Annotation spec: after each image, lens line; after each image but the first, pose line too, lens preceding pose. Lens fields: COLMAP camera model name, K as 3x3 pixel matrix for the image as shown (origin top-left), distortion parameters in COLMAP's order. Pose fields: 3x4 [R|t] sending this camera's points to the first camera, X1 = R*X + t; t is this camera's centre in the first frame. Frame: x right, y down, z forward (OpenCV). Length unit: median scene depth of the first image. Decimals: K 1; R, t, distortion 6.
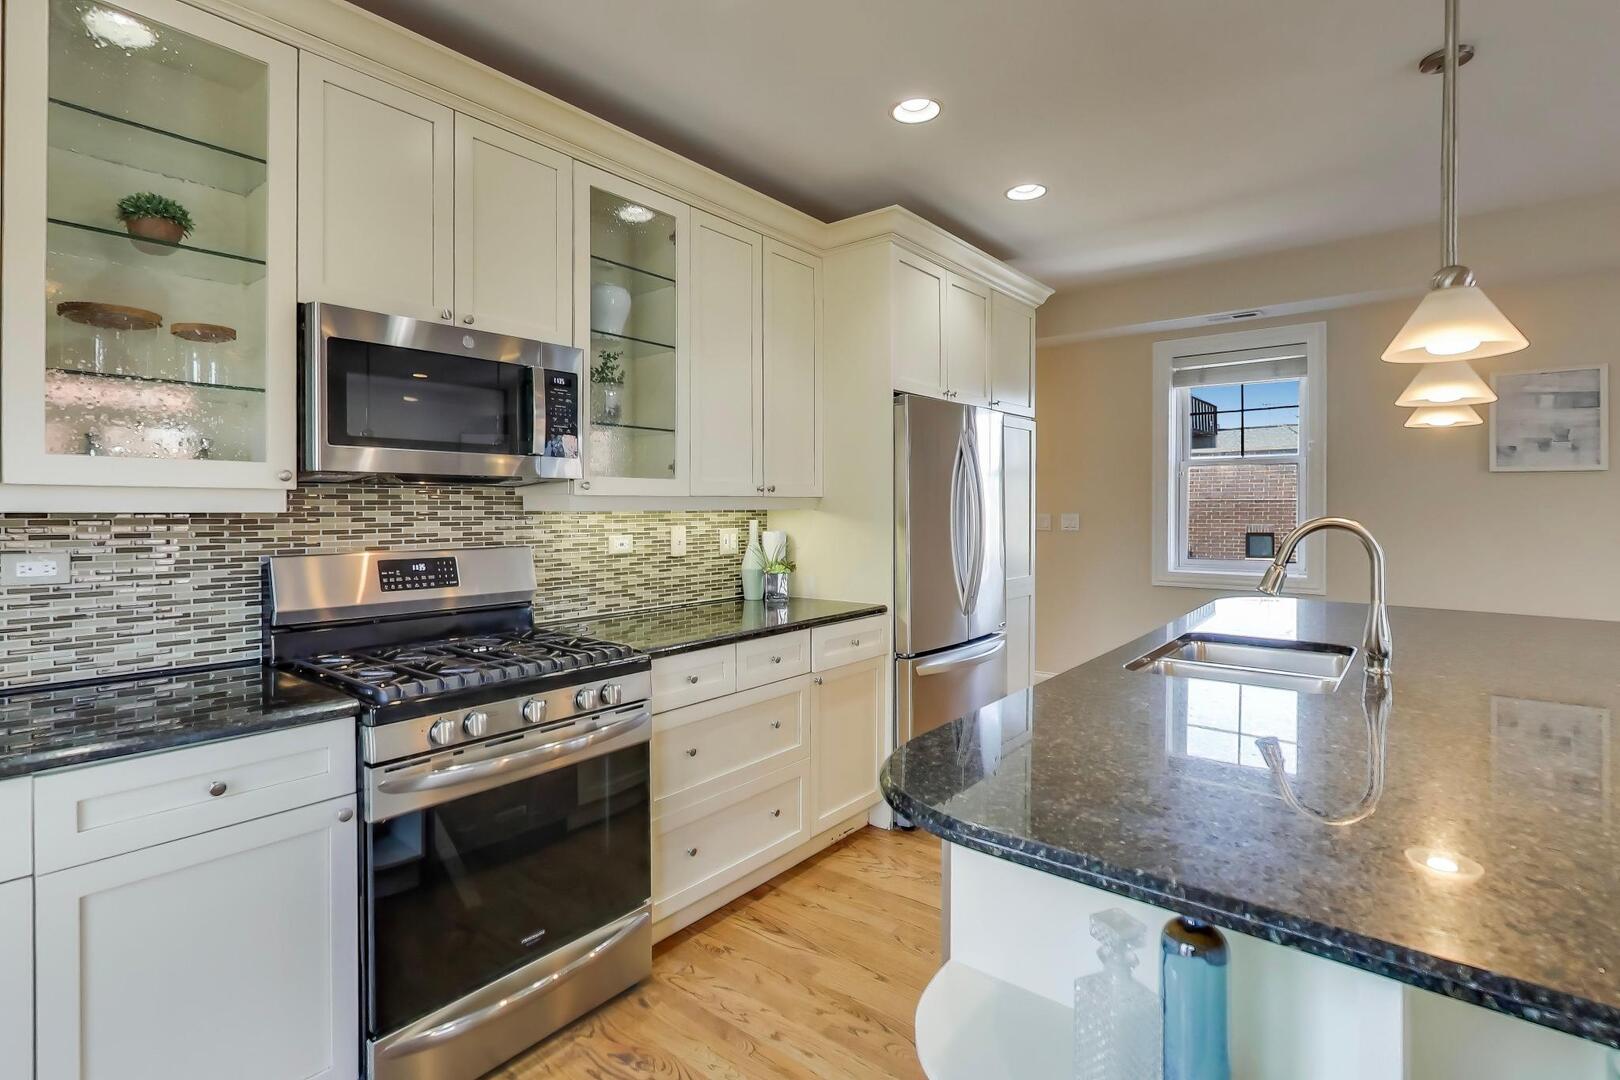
lens RADIAL K [[771.7, 0, 760.5], [0, 771.7, 509.5], [0, 0, 1]] dist [-0.013776, 0.001132]
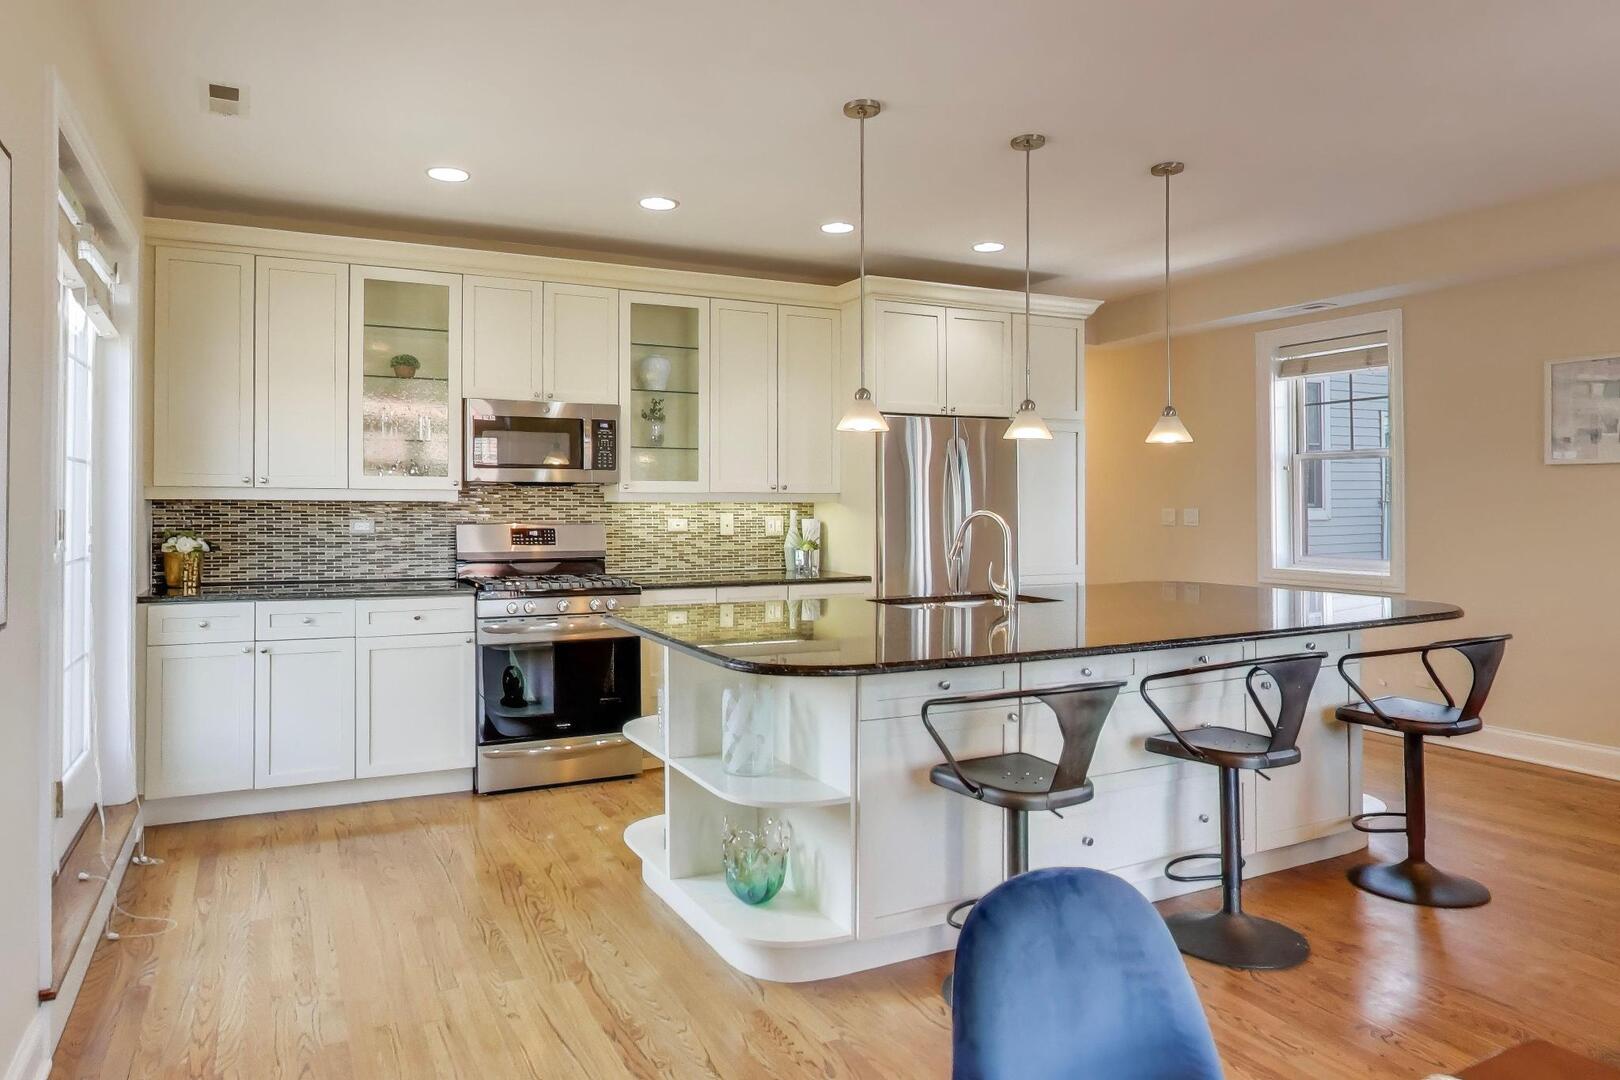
lens RADIAL K [[1075.1, 0, 796.5], [0, 1075.1, 507.7], [0, 0, 1]] dist [0.008080, -0.001655]
pose [[0.915783, 0.005494, -0.401635, 0.923919], [-0.004717, 0.999985, 0.002924, 0.005205], [0.401645, -0.000783, 0.915795, -0.858379]]
